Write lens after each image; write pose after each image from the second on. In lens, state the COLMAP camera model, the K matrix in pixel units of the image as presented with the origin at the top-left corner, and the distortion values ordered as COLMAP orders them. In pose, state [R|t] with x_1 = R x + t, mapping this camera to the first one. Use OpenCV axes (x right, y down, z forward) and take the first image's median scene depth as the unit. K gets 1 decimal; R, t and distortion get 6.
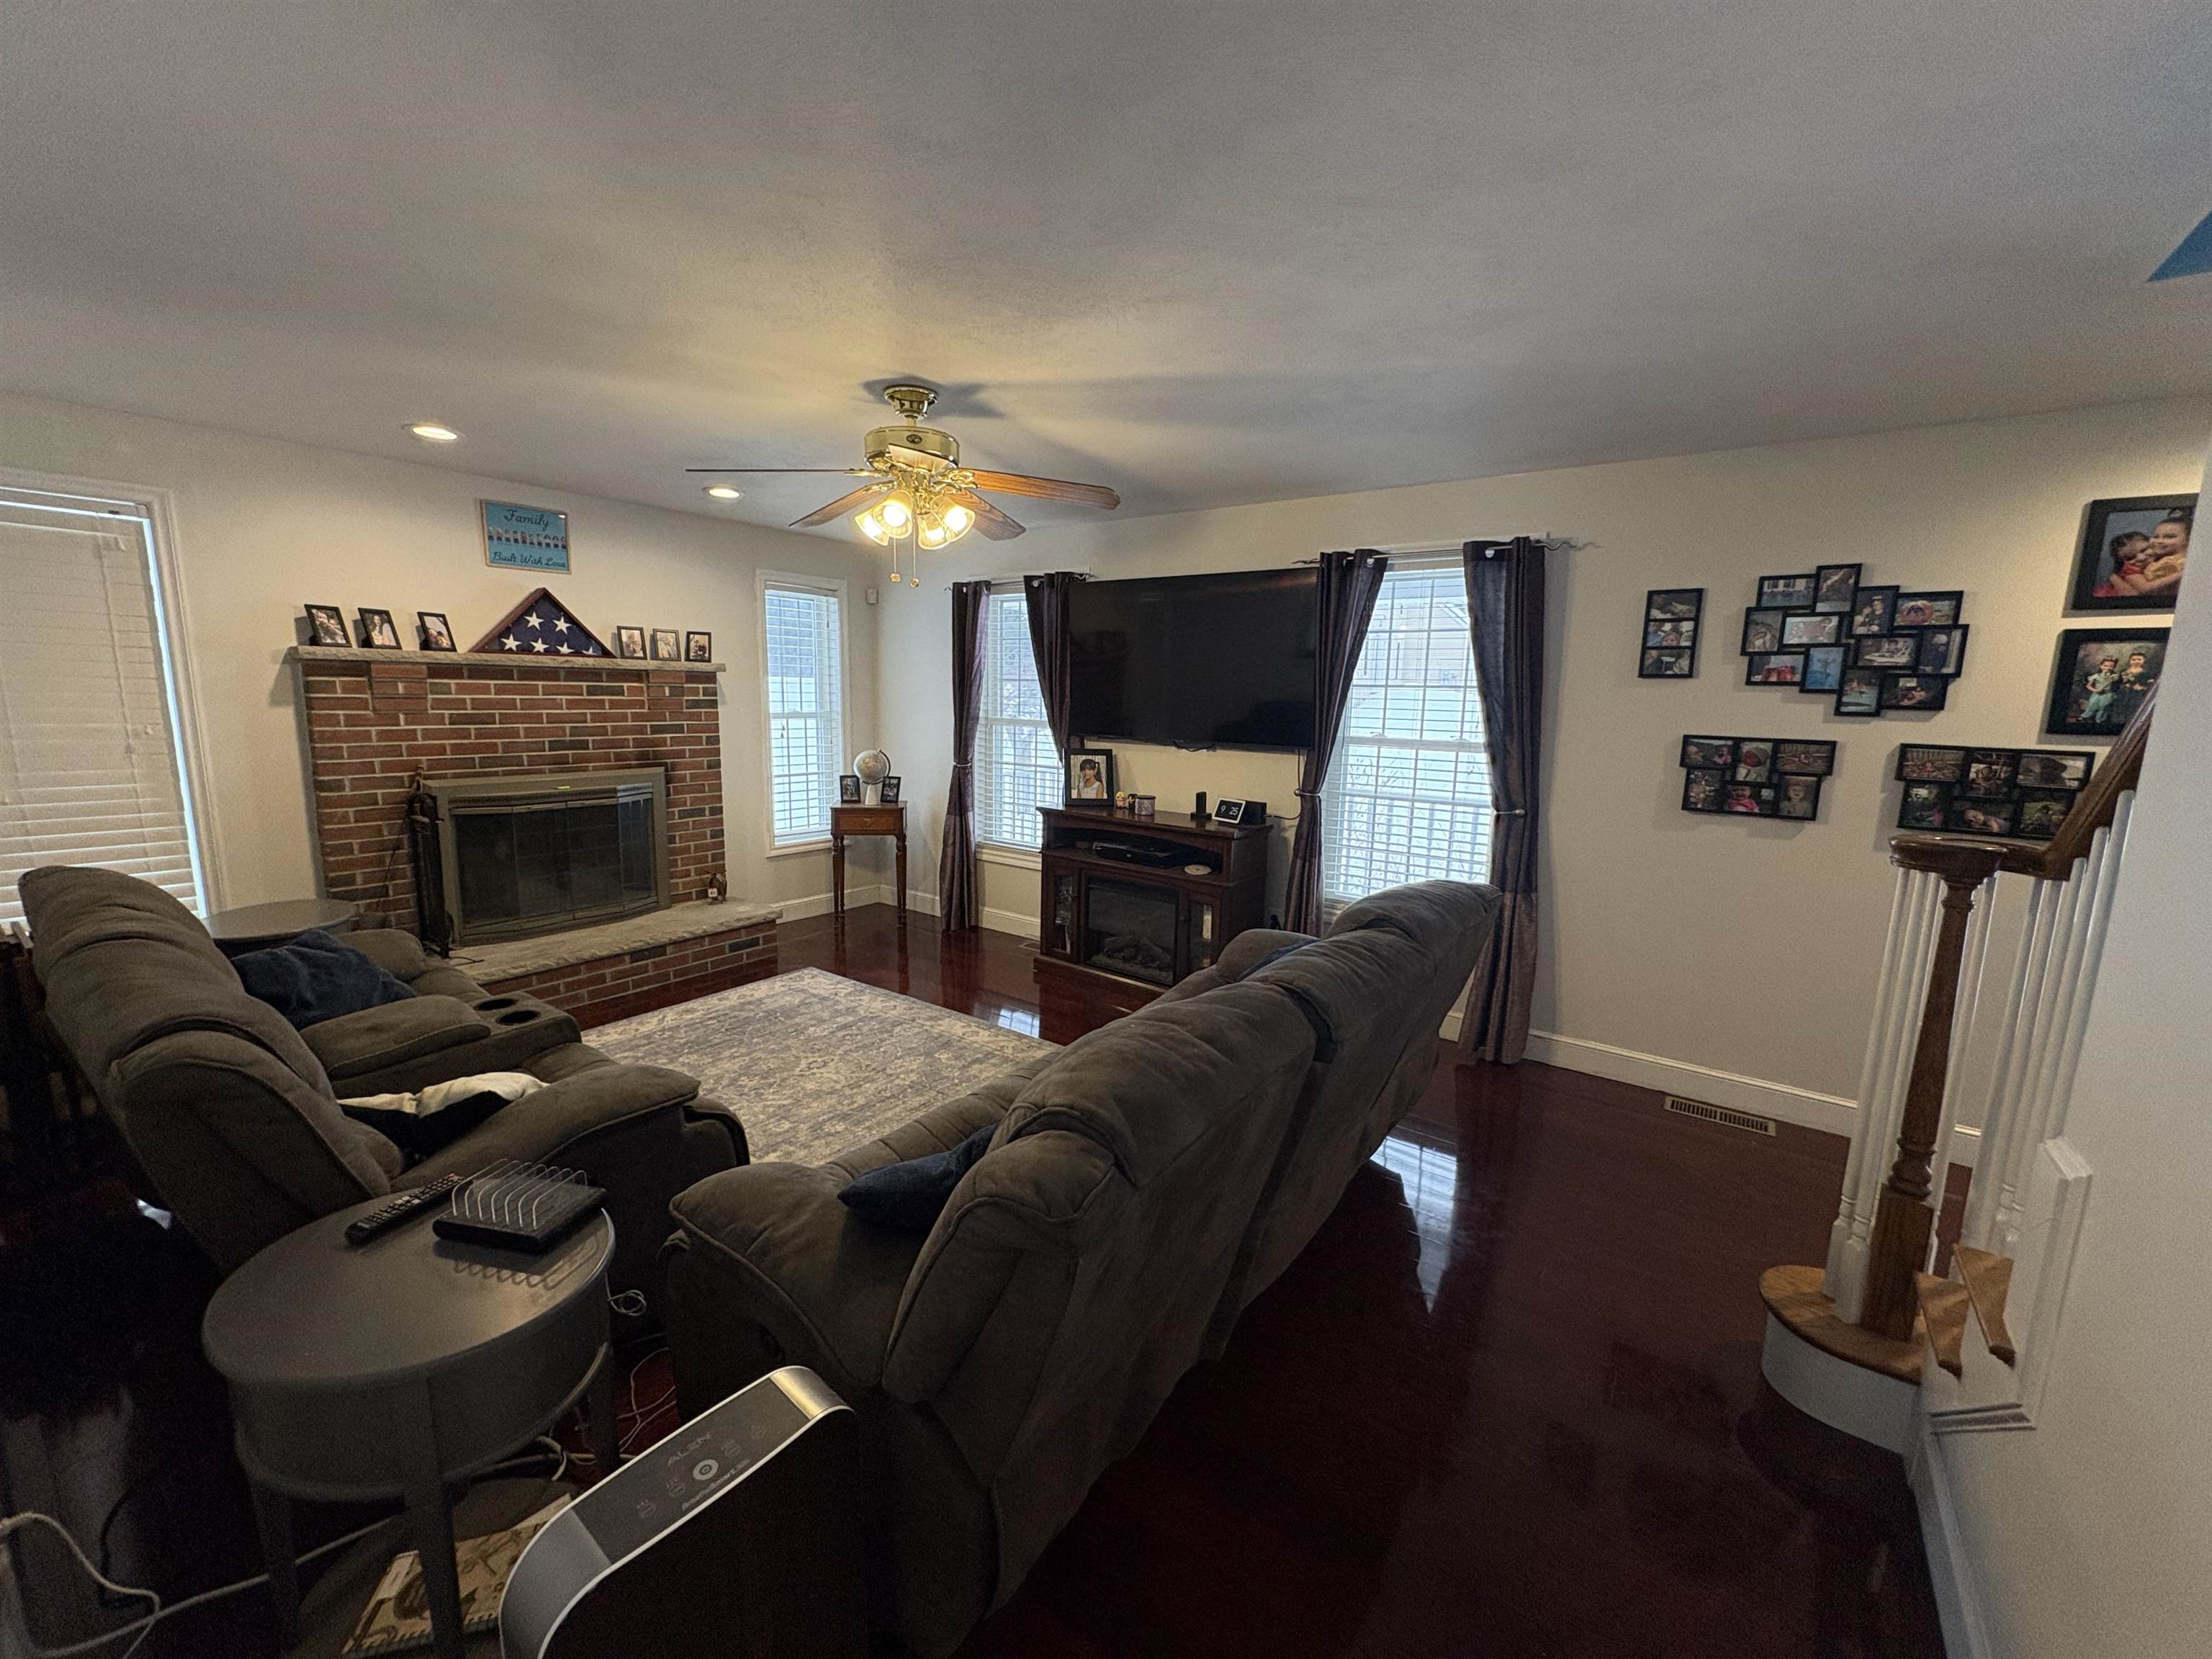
lens RADIAL K [[883.7, 0, 1105.0], [0, 883.7, 832.5], [0, 0, 1]] dist [-0.000143, 0.000227]
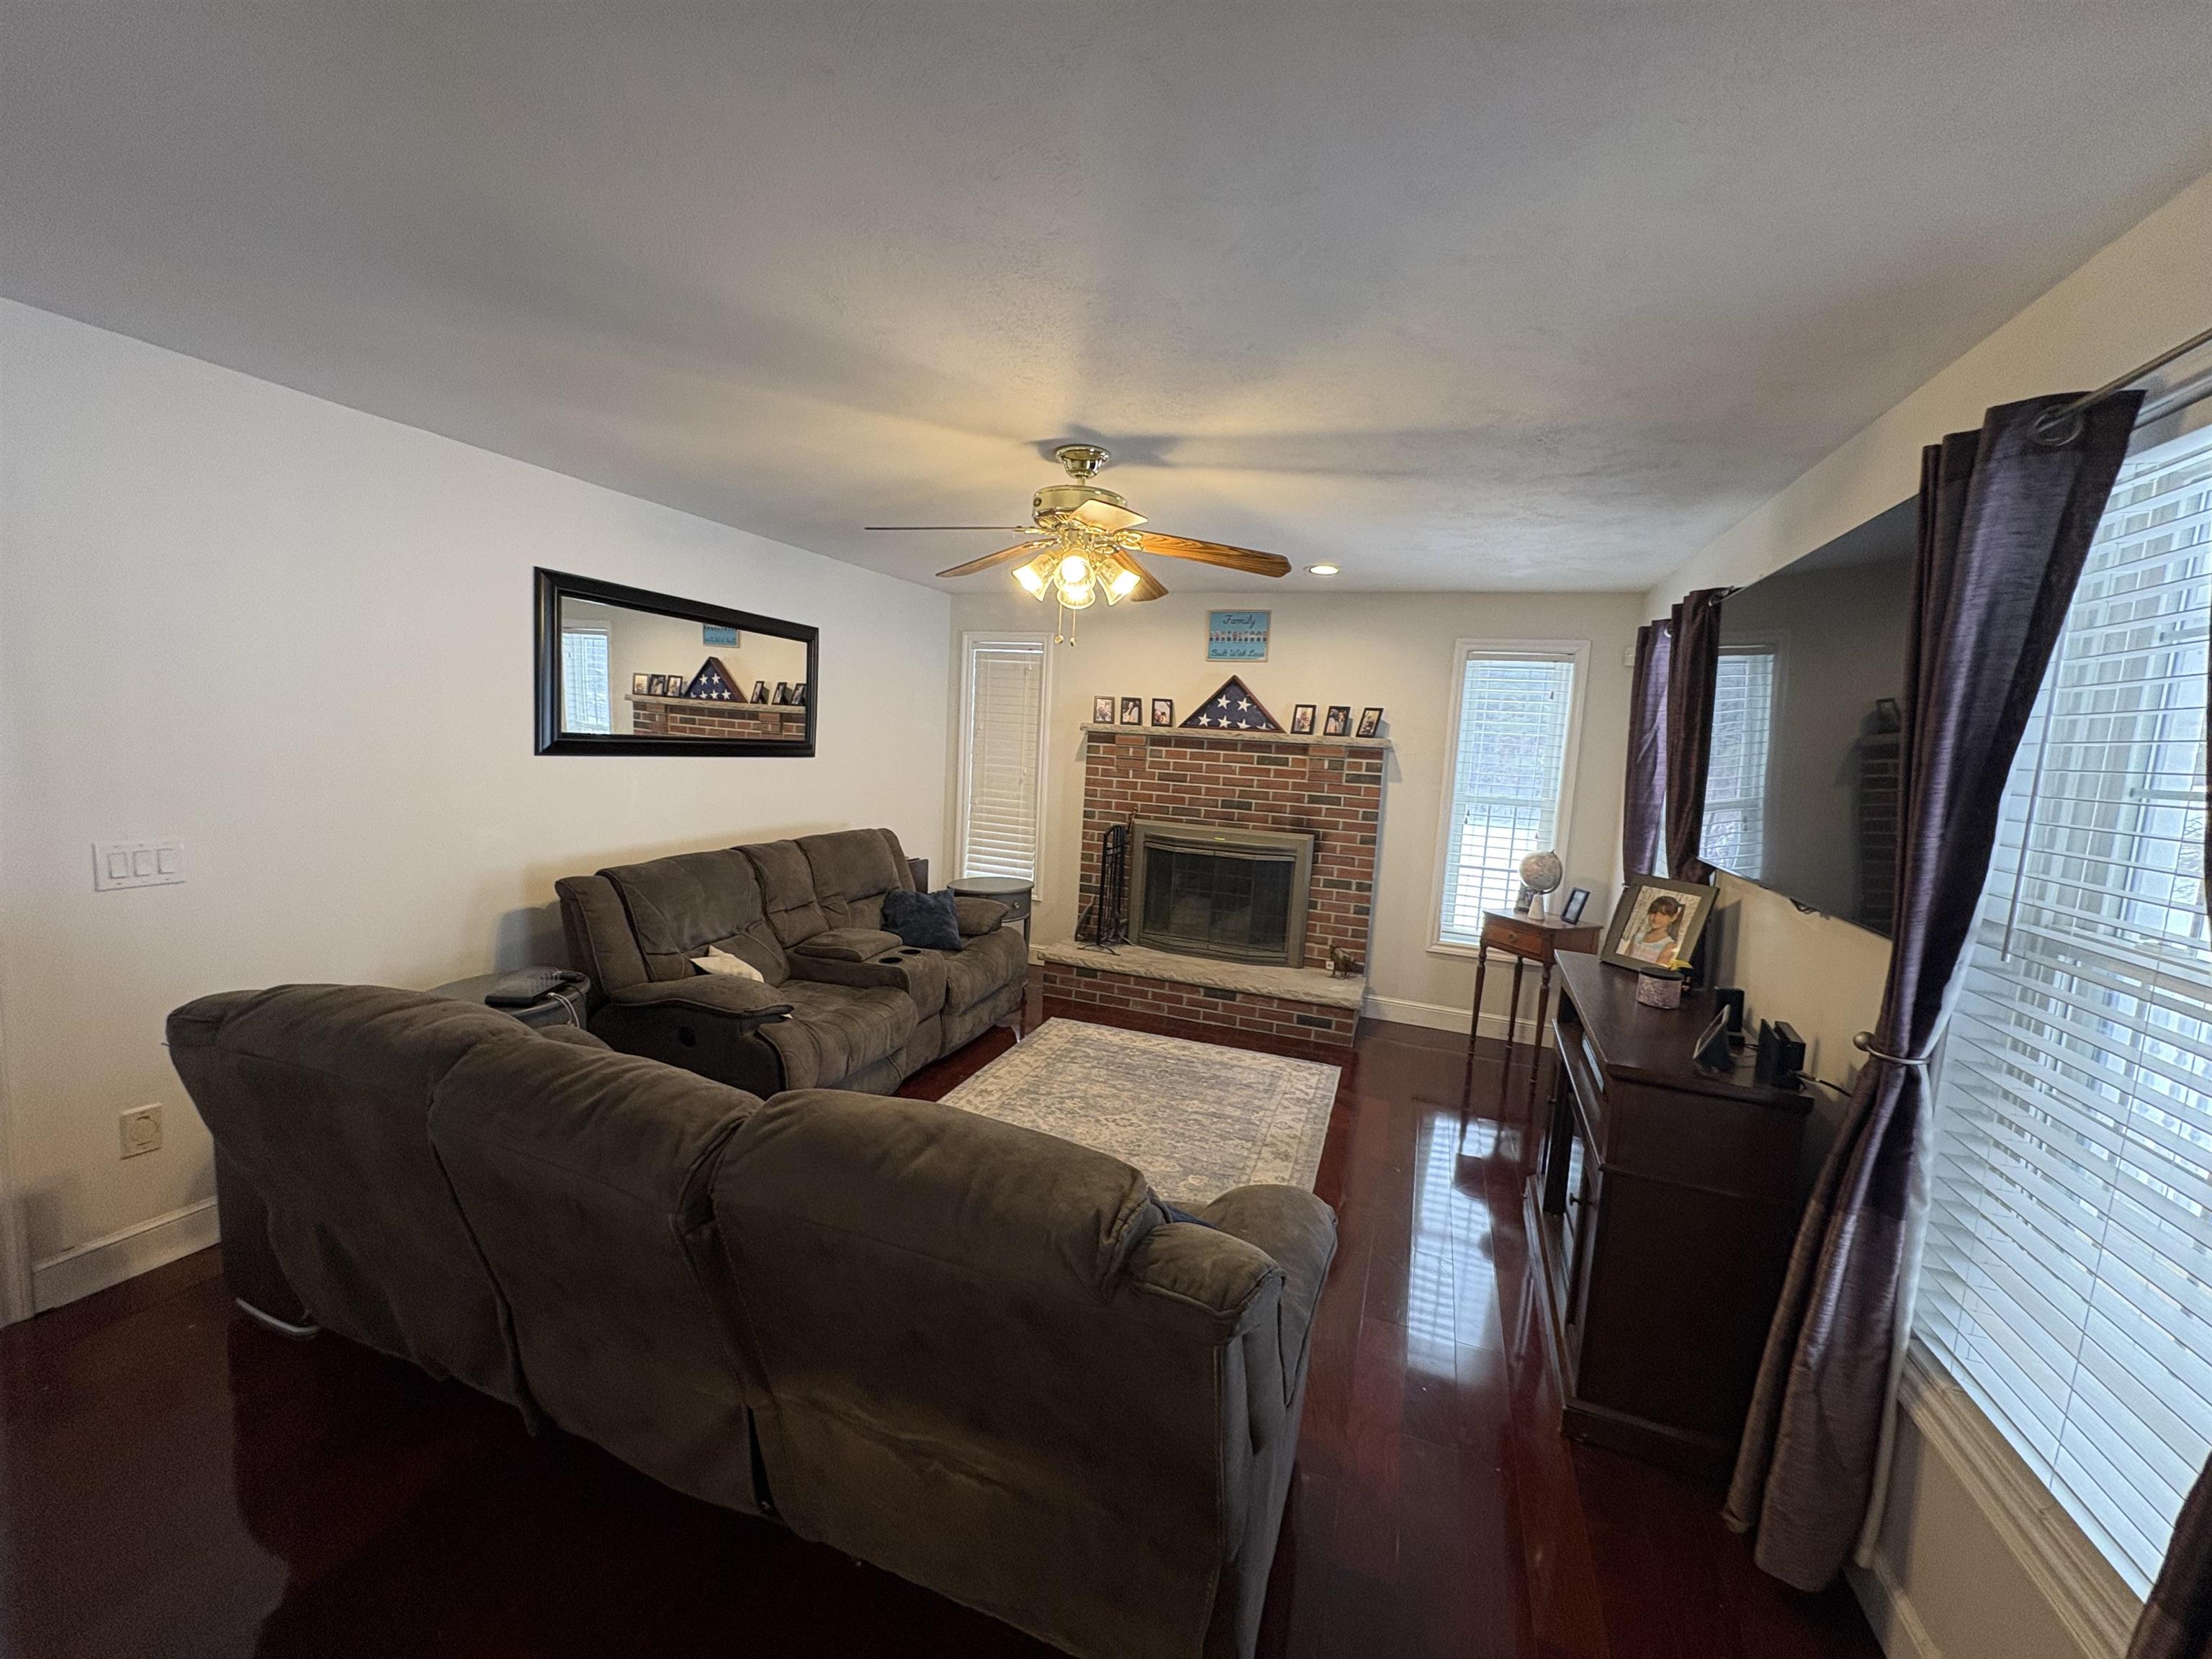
lens RADIAL K [[882.1, 0, 1108.9], [0, 882.1, 831.4], [0, 0, 1]] dist [-0.000110, -0.000195]
pose [[0.265966, 0.099797, -0.958803, 0.543070], [-0.202839, 0.978152, 0.045545, -0.094174], [0.942400, 0.182369, 0.280398, 0.580934]]
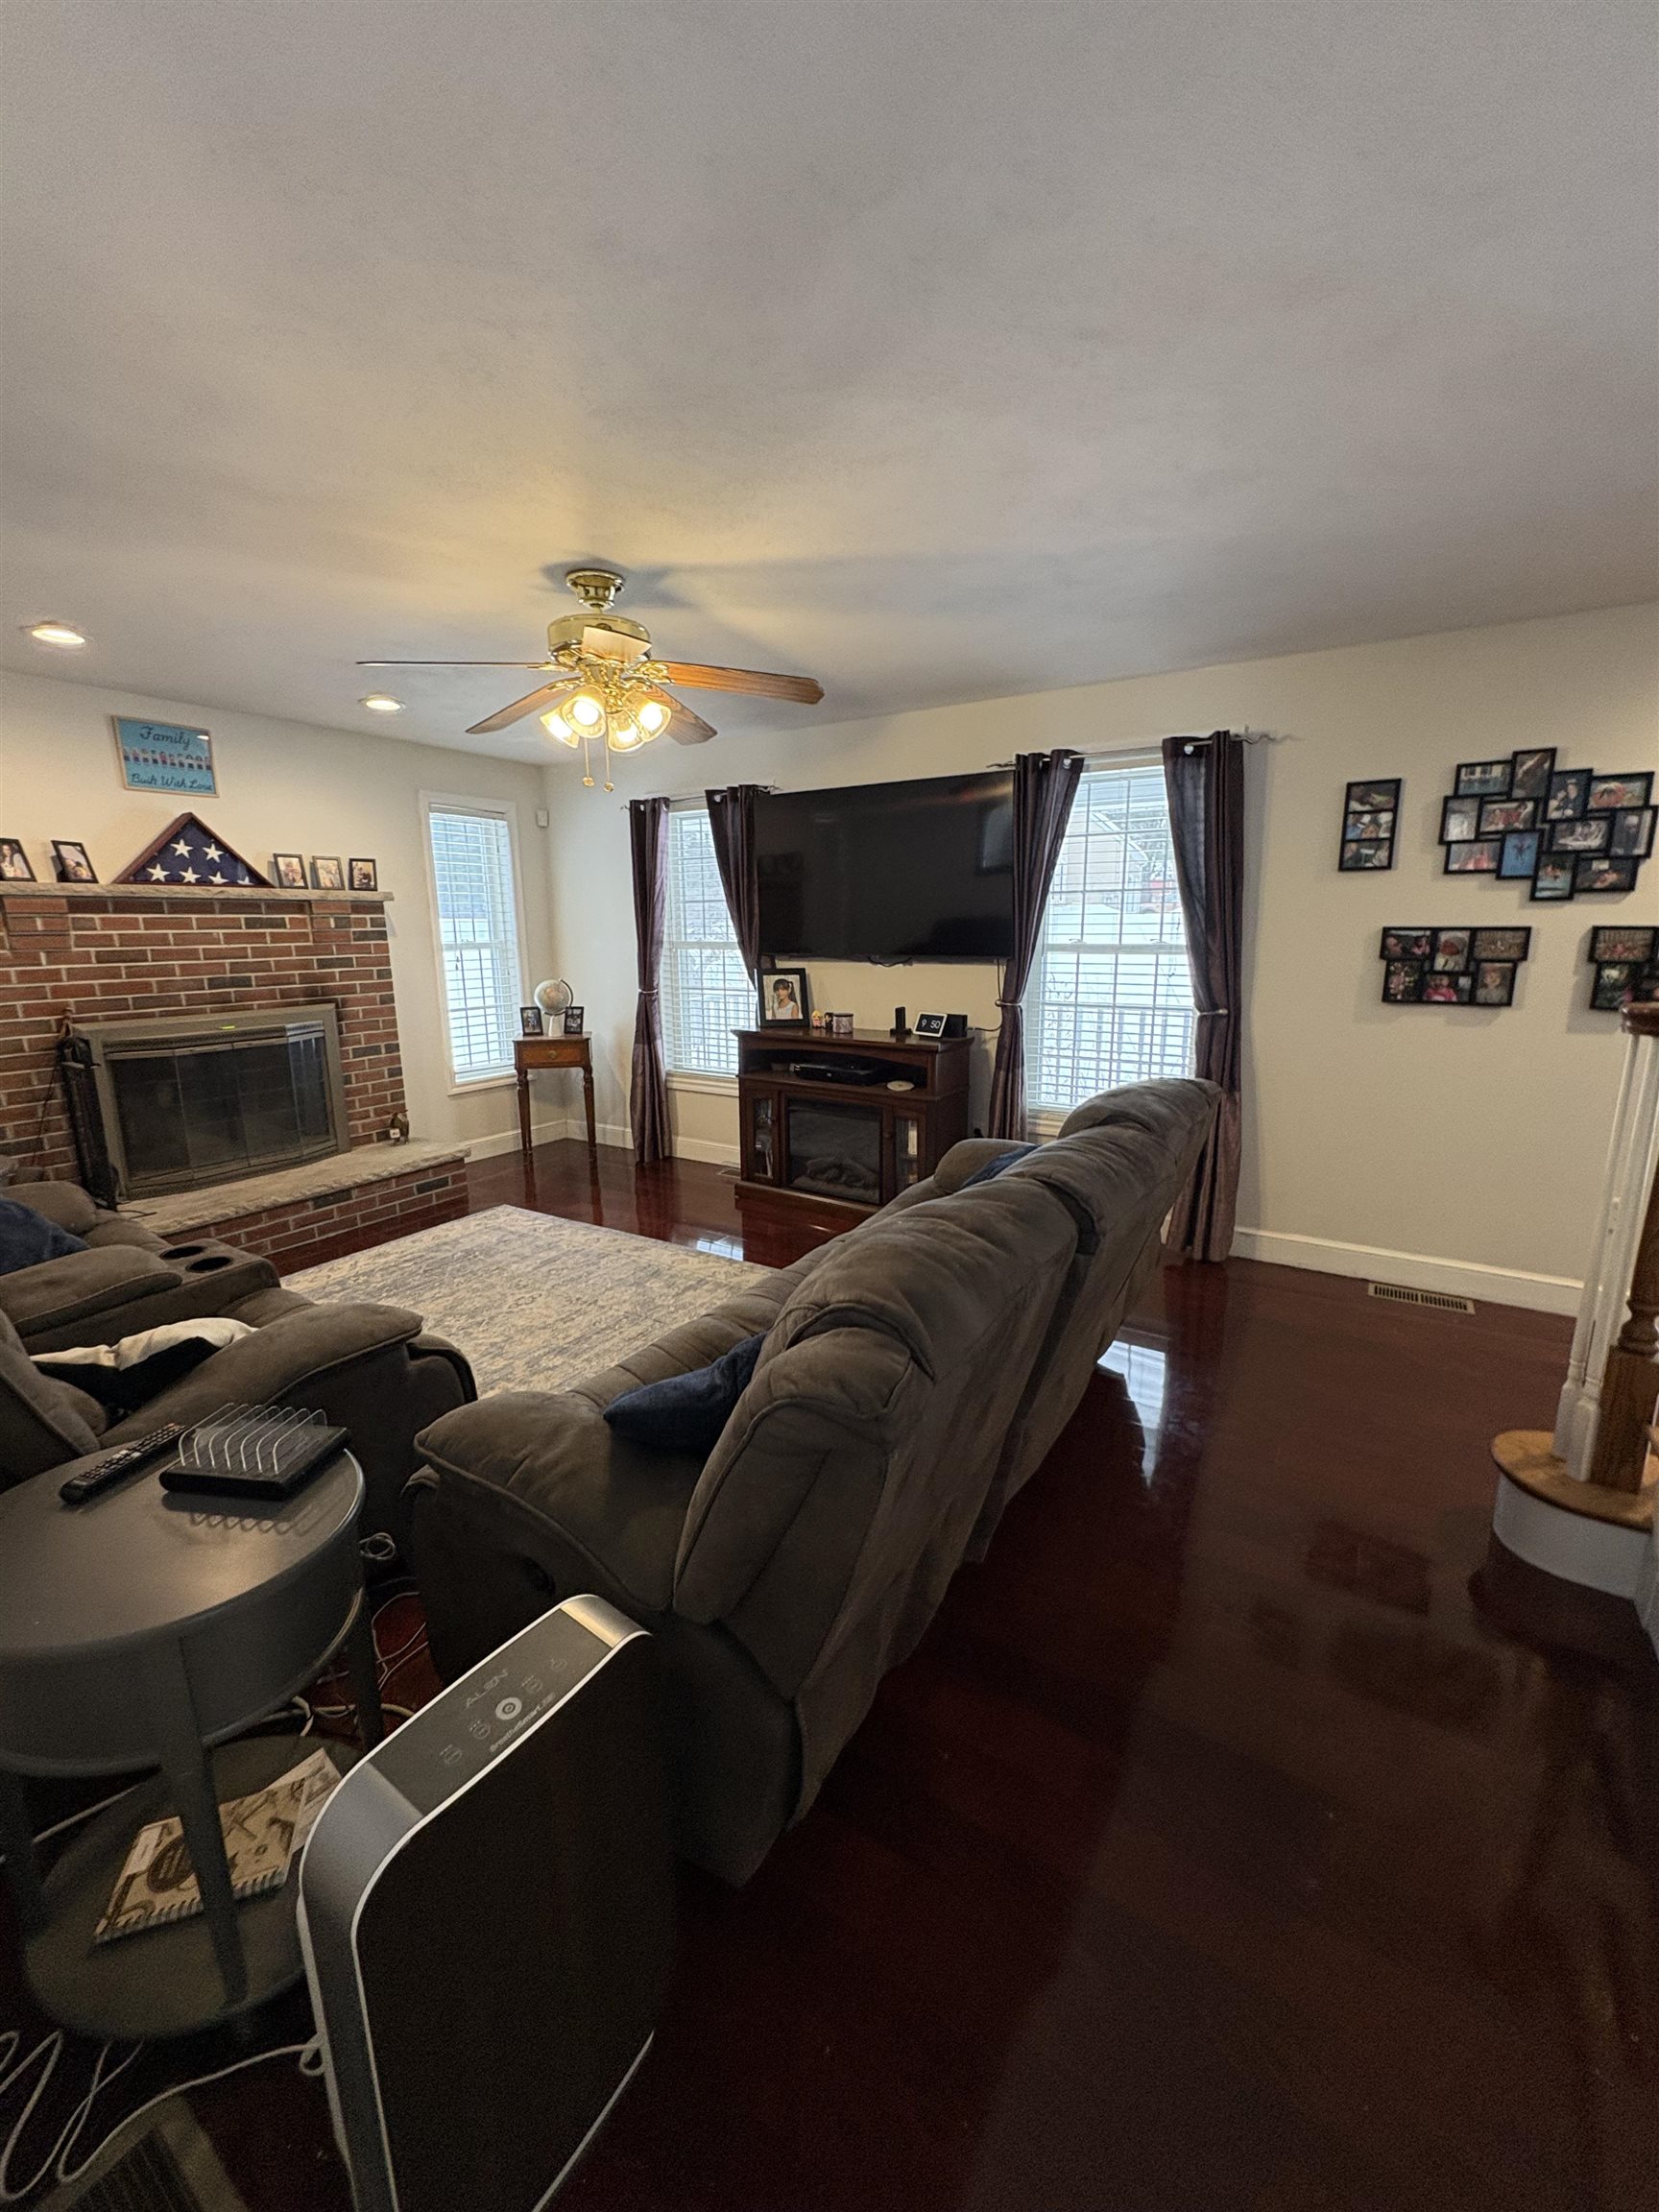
lens RADIAL K [[882.1, 0, 829.5], [0, 882.1, 1106.0], [0, 0, 1]] dist [-0.000110, -0.000195]
pose [[0.997191, -0.044715, 0.060095, -0.037717], [0.041911, 0.998009, 0.047136, 0.016490], [-0.062083, -0.044485, 0.997079, 0.022889]]
